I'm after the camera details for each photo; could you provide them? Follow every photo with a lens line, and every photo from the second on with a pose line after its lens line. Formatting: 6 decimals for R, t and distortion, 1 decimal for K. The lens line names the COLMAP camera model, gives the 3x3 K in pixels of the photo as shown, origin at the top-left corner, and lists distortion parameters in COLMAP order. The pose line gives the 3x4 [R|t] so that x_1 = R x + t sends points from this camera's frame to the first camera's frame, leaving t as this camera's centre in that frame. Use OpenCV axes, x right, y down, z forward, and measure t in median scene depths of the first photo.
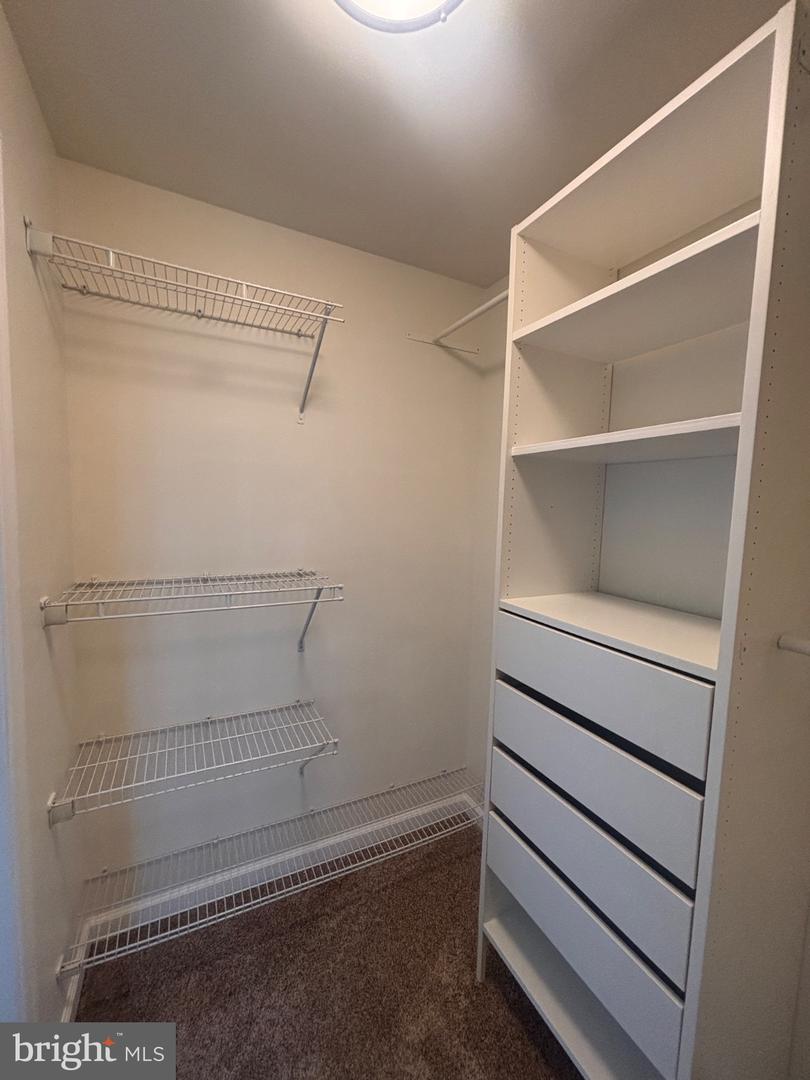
lens RADIAL K [[438.0, 0, 403.5], [0, 438.0, 538.9], [0, 0, 1]] dist [0.003745, -0.000031]
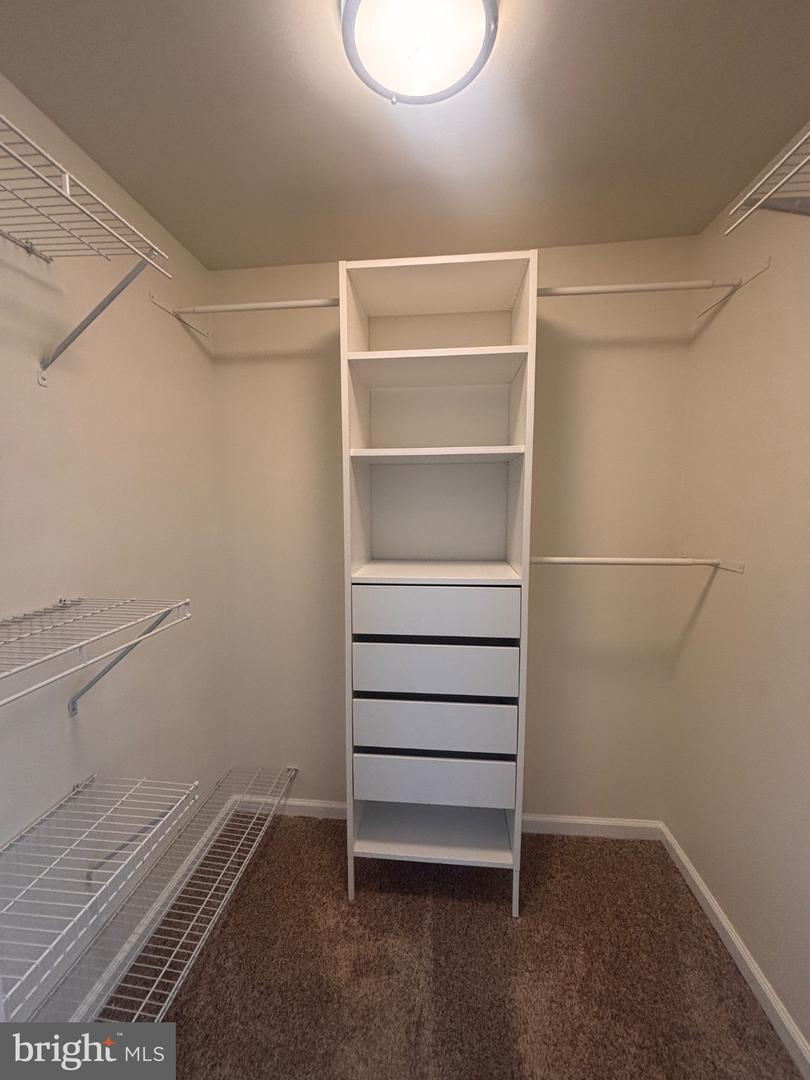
lens RADIAL K [[436.2, 0, 403.7], [0, 436.2, 540.9], [0, 0, 1]] dist [0.002101, 0.000173]
pose [[0.537996, -0.112695, 0.835380, -0.601528], [0.089652, 0.993052, 0.076228, -0.031116], [-0.838166, 0.033883, 0.544361, 0.202449]]
